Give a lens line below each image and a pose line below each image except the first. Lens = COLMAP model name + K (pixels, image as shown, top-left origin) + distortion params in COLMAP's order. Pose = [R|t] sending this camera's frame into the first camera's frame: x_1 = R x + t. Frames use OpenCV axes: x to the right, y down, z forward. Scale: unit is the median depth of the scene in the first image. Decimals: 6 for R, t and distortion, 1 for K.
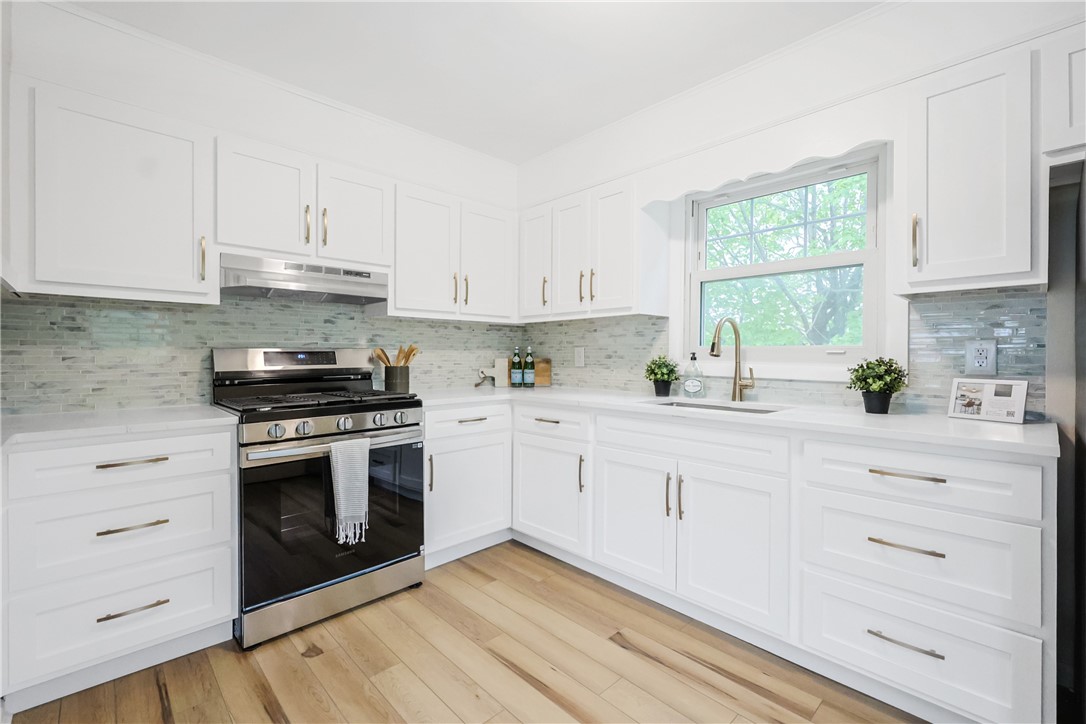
lens RADIAL K [[472.9, 0, 540.1], [0, 472.9, 356.5], [0, 0, 1]] dist [-0.000248, -0.000059]
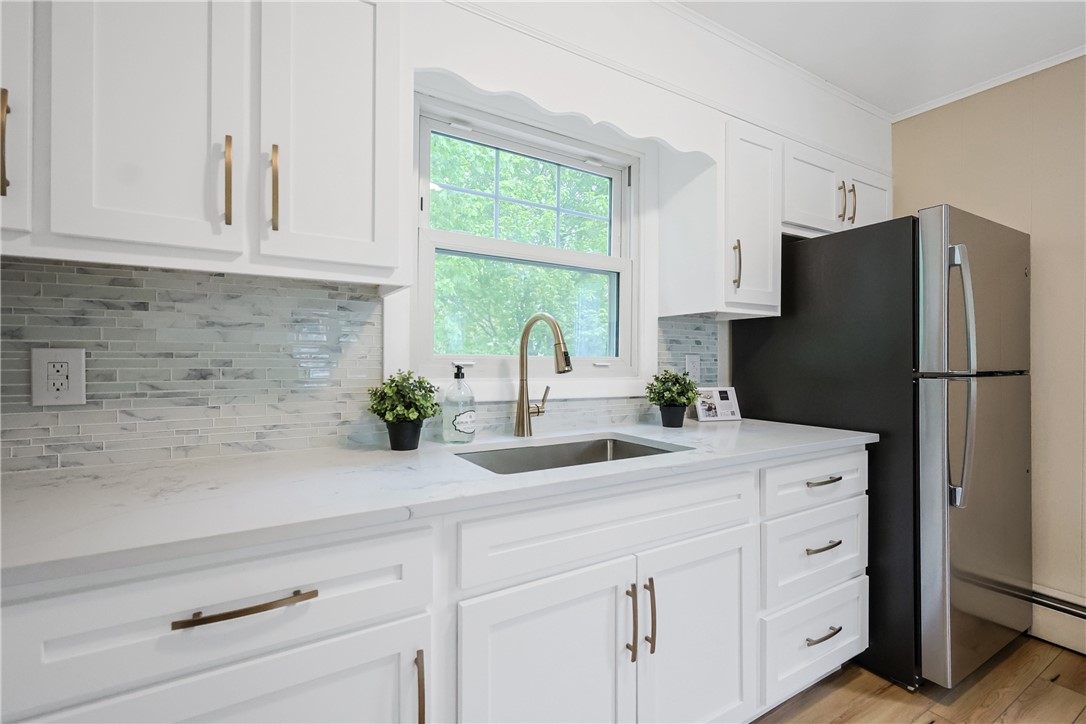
lens RADIAL K [[472.9, 0, 540.1], [0, 472.9, 356.5], [0, 0, 1]] dist [-0.000248, -0.000059]
pose [[0.209847, 0.003440, 0.977728, -0.211369], [-0.001658, 0.999994, -0.003162, -0.015923], [-0.977733, -0.000958, 0.209852, 0.702444]]
